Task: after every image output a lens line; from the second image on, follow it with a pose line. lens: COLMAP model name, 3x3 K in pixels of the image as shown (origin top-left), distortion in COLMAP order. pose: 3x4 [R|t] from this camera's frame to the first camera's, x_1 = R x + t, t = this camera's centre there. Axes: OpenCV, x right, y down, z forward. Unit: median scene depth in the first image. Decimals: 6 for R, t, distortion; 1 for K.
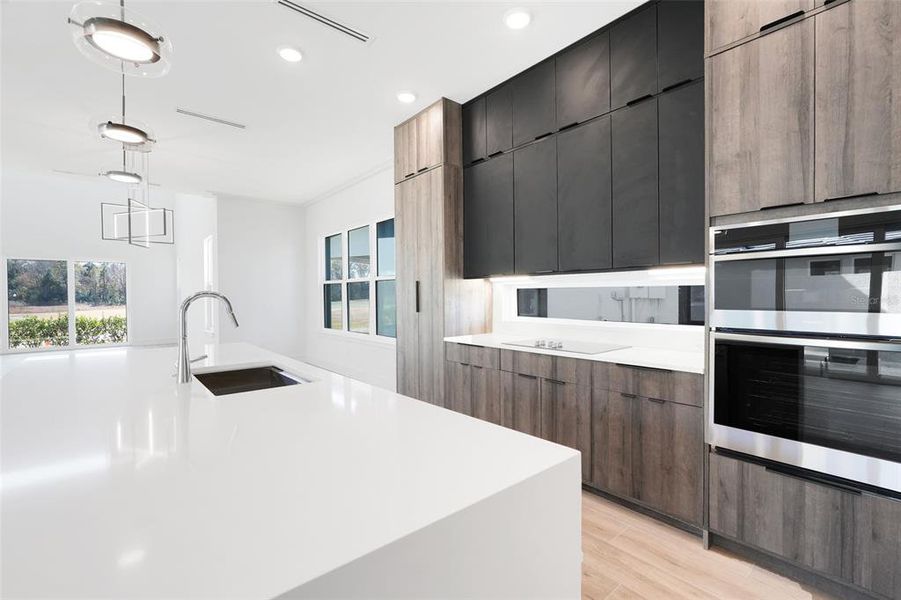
lens RADIAL K [[398.6, 0, 449.5], [0, 398.6, 299.0], [0, 0, 1]] dist [-0.008627, 0.002361]
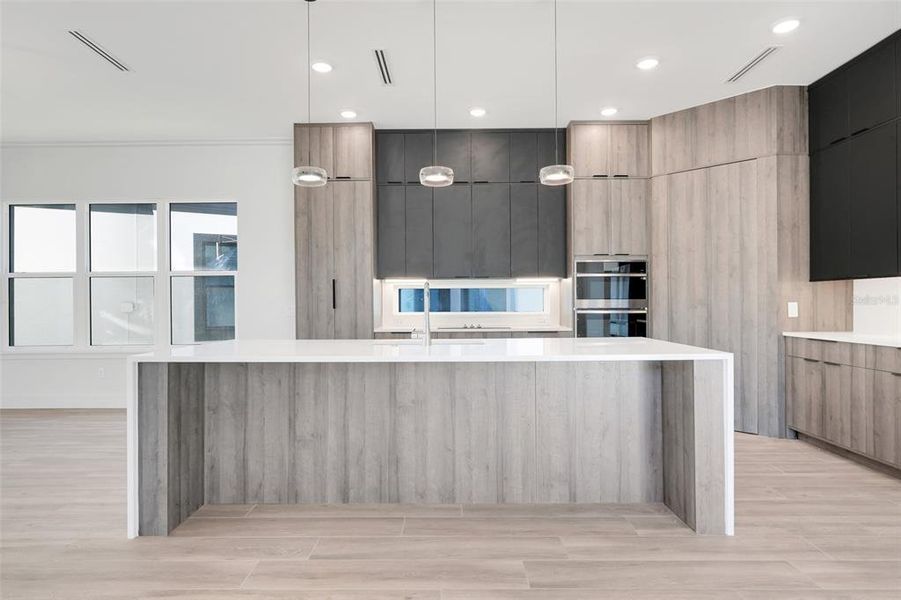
lens RADIAL K [[509.6, 0, 450.2], [0, 509.6, 301.4], [0, 0, 1]] dist [0.003284, -0.000640]
pose [[0.647838, 0.006360, 0.761751, -1.219149], [0.008430, 0.999844, -0.015517, 0.049179], [-0.761731, 0.016474, 0.647684, -0.157108]]
